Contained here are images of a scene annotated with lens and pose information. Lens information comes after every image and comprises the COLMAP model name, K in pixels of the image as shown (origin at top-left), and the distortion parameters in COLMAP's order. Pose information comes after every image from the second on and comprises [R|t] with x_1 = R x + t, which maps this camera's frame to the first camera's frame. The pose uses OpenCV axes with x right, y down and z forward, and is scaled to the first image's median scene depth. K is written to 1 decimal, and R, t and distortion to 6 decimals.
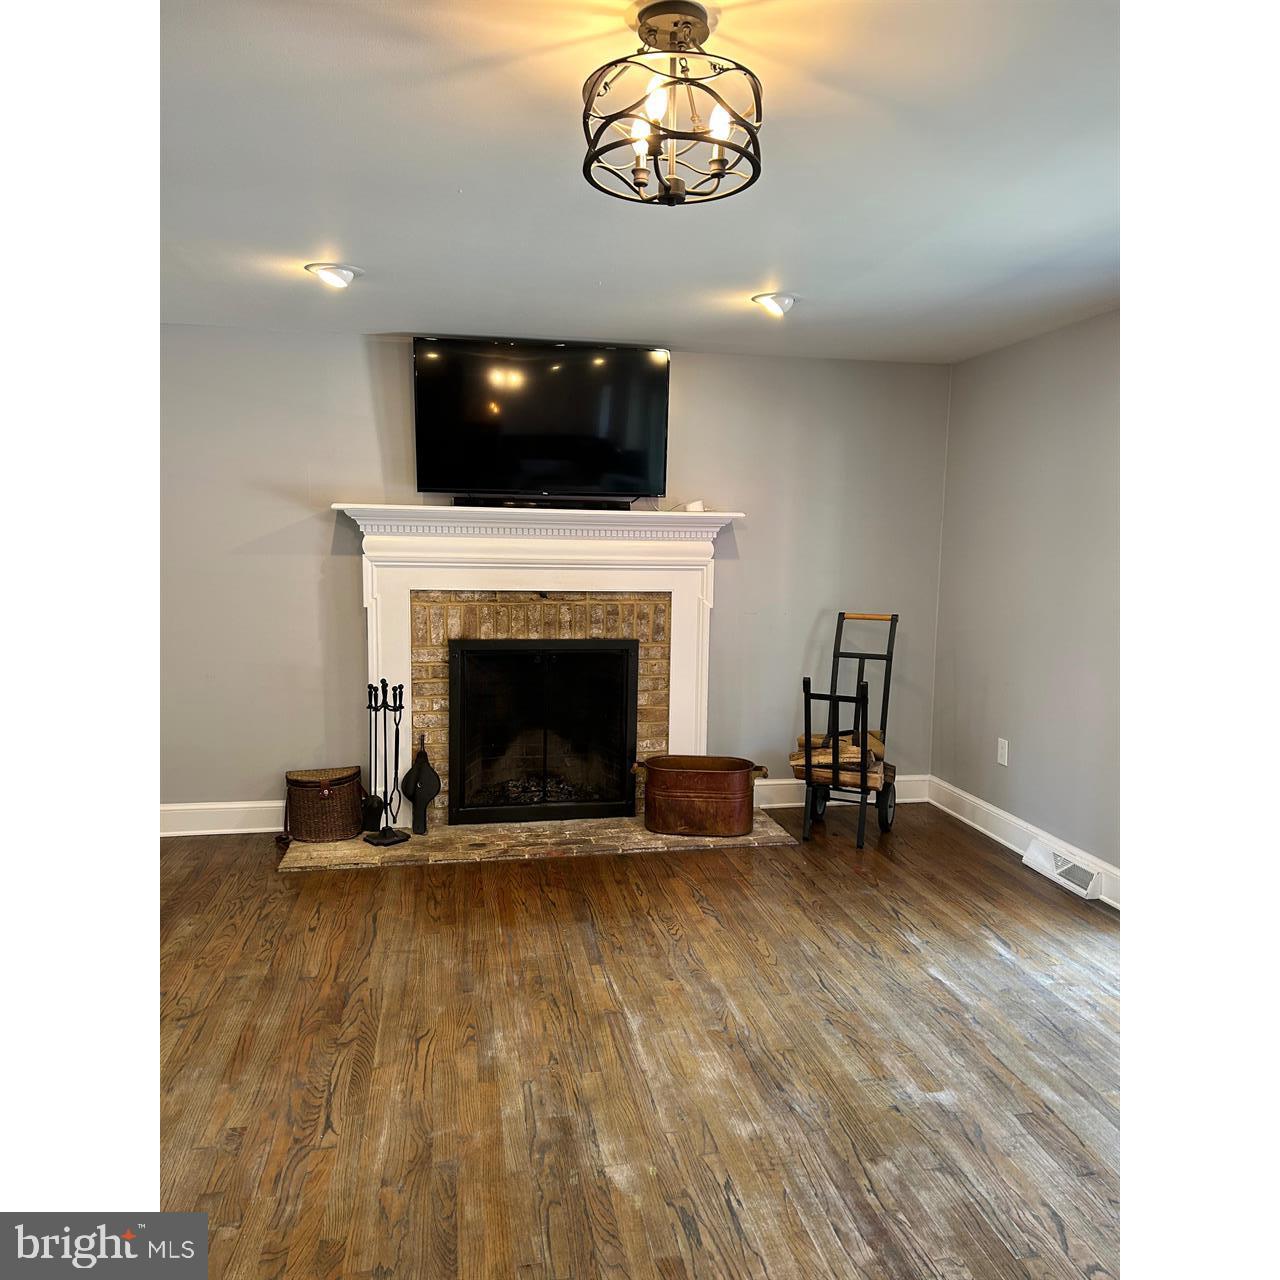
lens RADIAL K [[914.6, 0, 640.0], [0, 914.6, 640.0], [0, 0, 1]] dist [-0.000357, -0.000272]
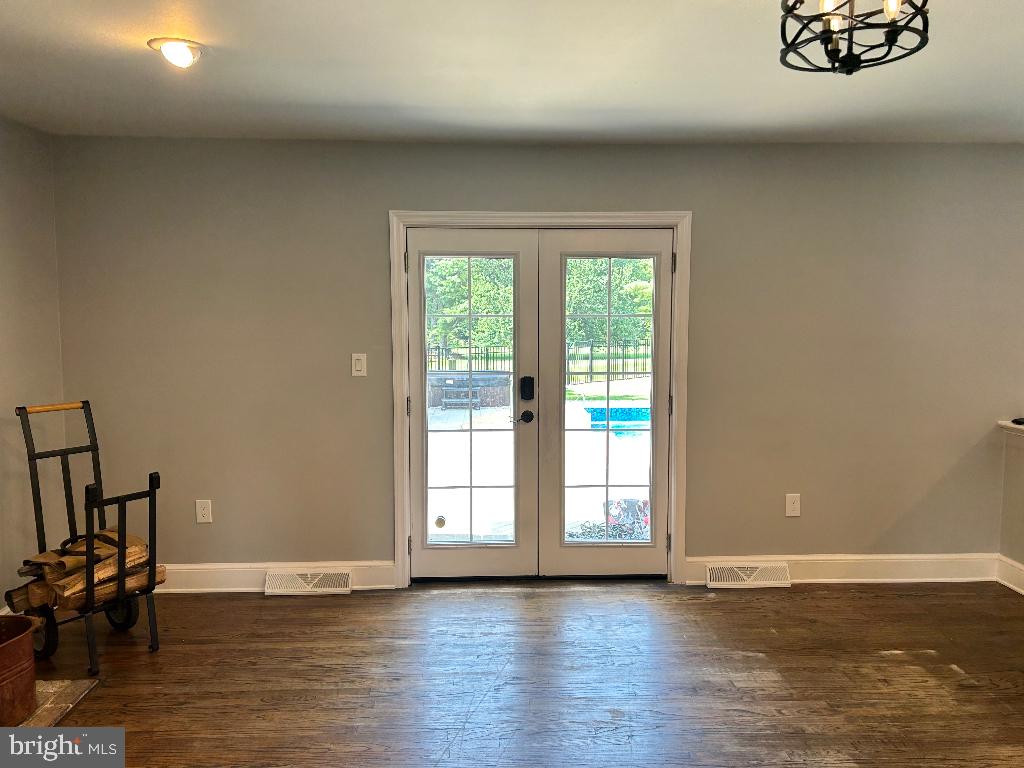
lens RADIAL K [[751.1, 0, 512.0], [0, 751.1, 384.0], [0, 0, 1]] dist [0.080045, -0.101589]
pose [[0.183104, -0.108501, 0.977088, -0.484093], [0.113489, 0.989579, 0.088621, -0.079087], [-0.976521, 0.094662, 0.193509, 0.537022]]
